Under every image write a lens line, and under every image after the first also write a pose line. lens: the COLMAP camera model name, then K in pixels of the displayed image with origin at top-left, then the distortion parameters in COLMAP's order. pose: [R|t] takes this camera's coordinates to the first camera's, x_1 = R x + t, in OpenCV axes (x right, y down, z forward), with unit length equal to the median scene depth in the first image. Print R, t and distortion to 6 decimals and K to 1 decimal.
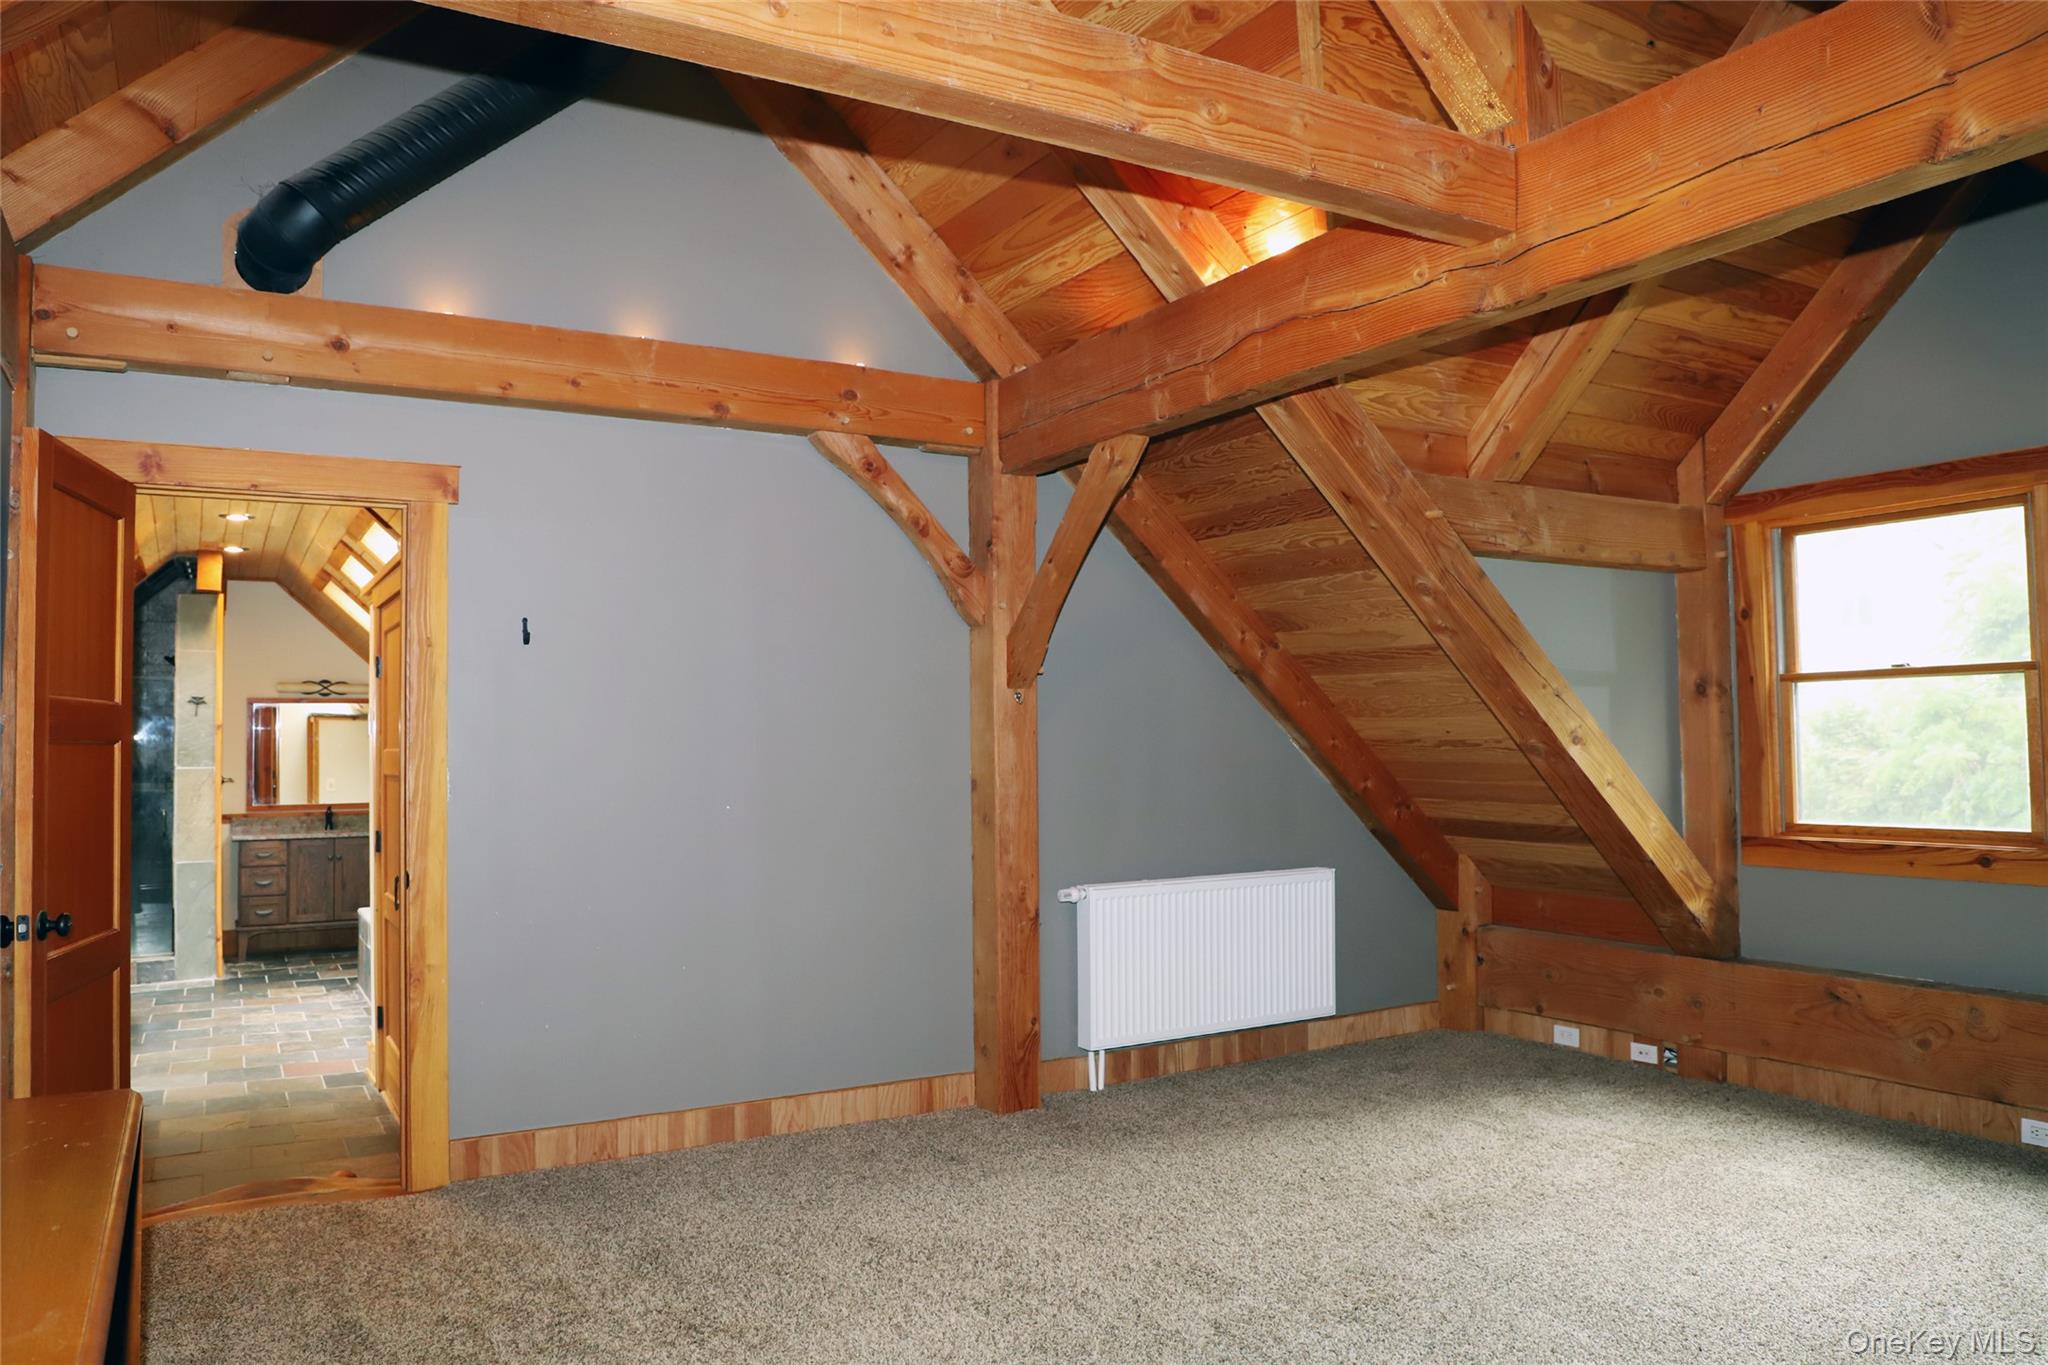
lens RADIAL K [[1467.9, 0, 1025.0], [0, 1467.9, 686.8], [0, 0, 1]] dist [-0.006902, 0.008004]
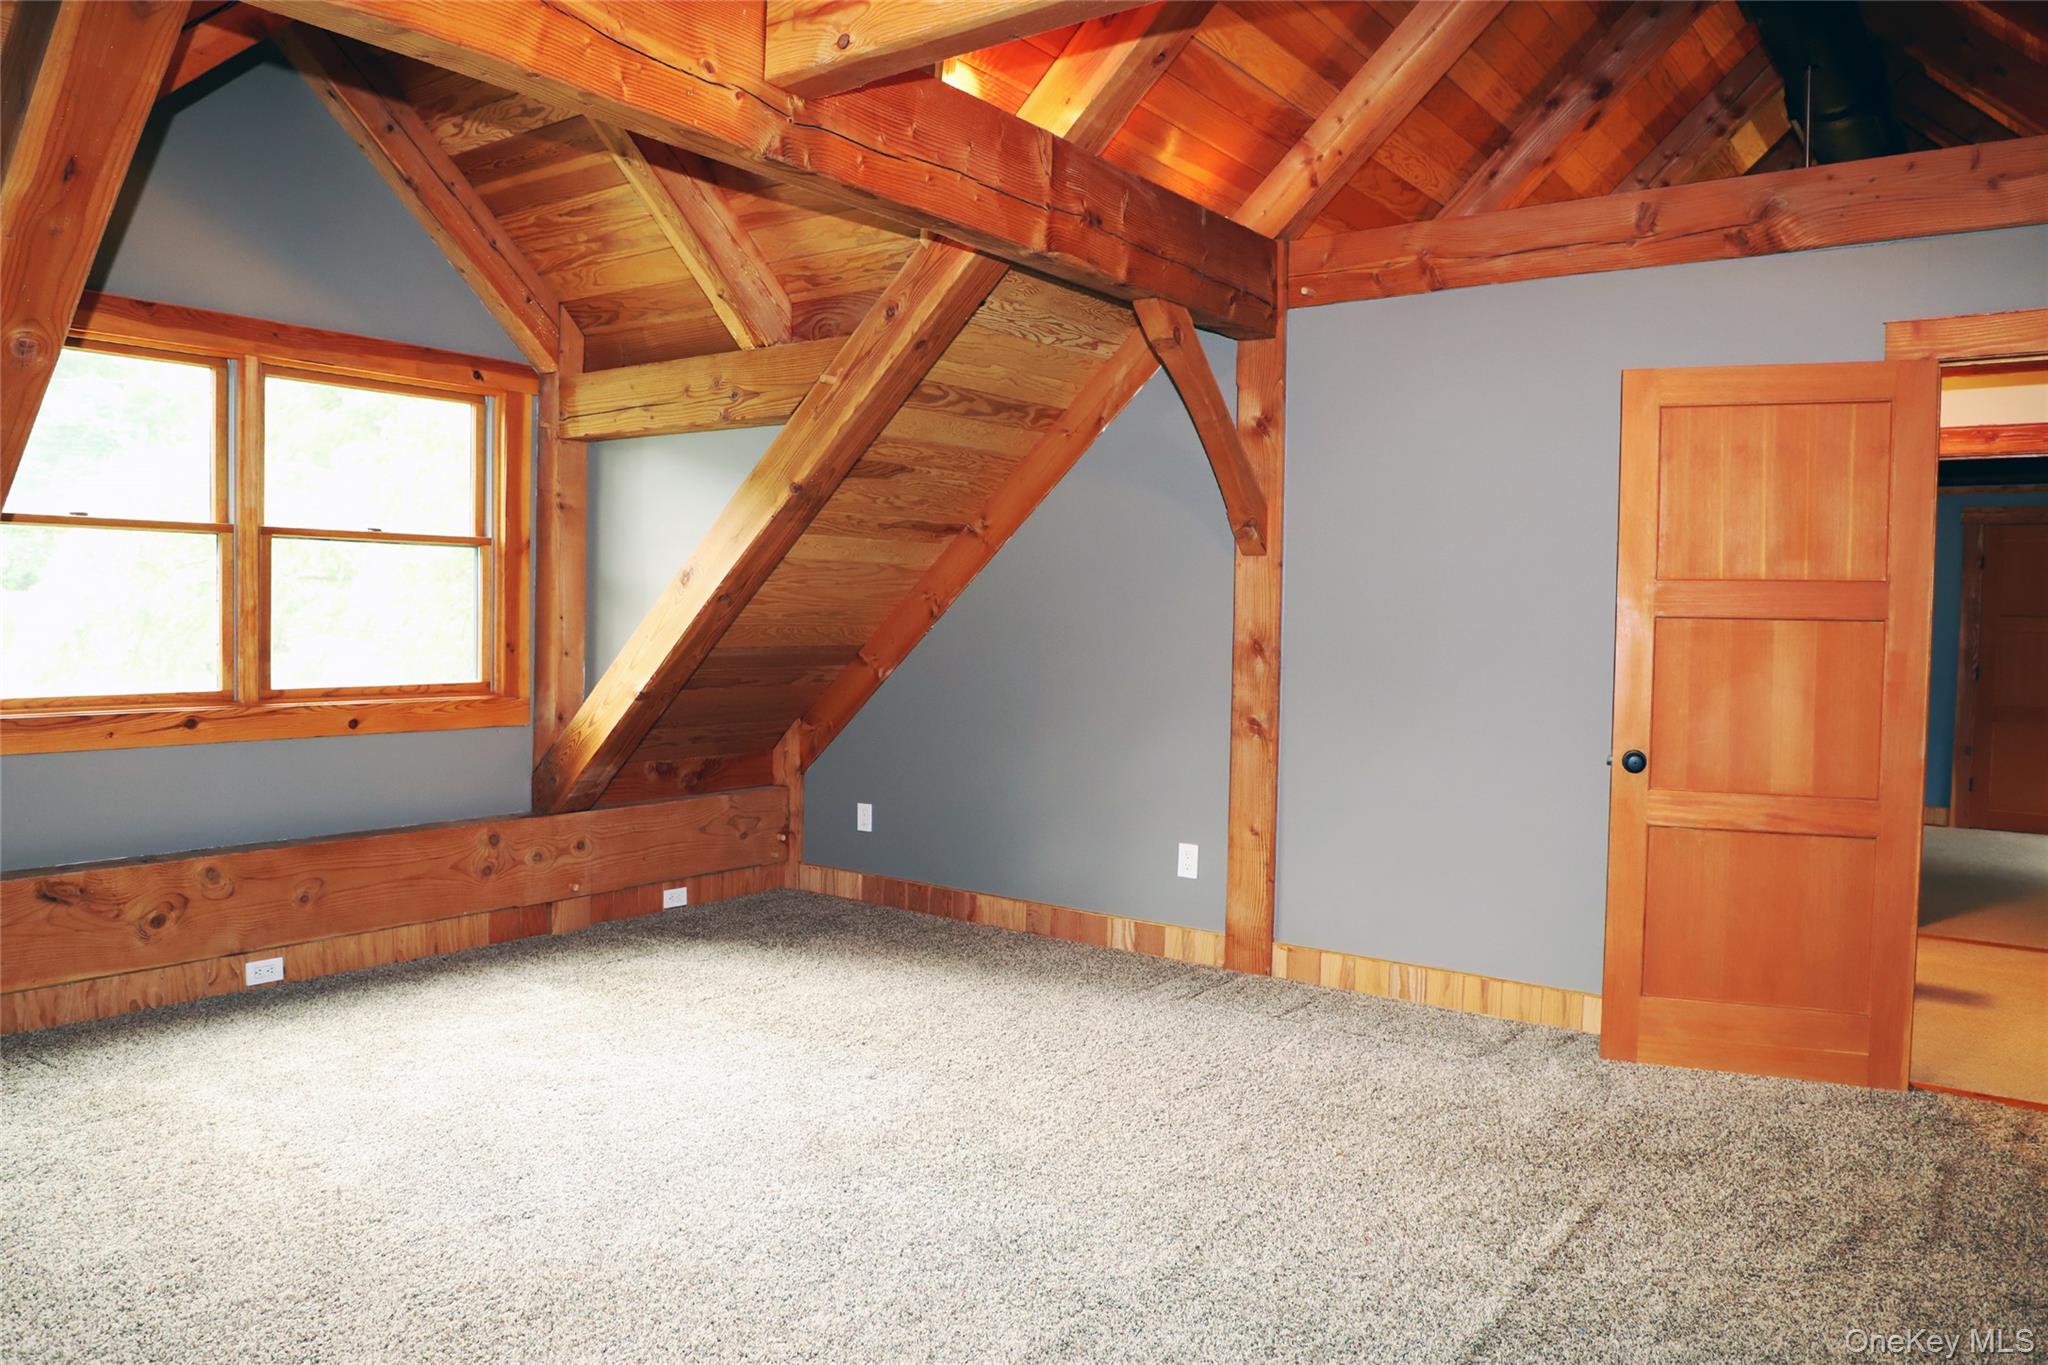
lens RADIAL K [[1467.9, 0, 1025.5], [0, 1467.9, 674.1], [0, 0, 1]] dist [-0.006902, 0.008004]
pose [[-0.403078, -0.036426, 0.914440, -0.480485], [-0.046726, 0.998723, 0.019187, 0.041046], [-0.913972, -0.034994, -0.404266, 0.891316]]
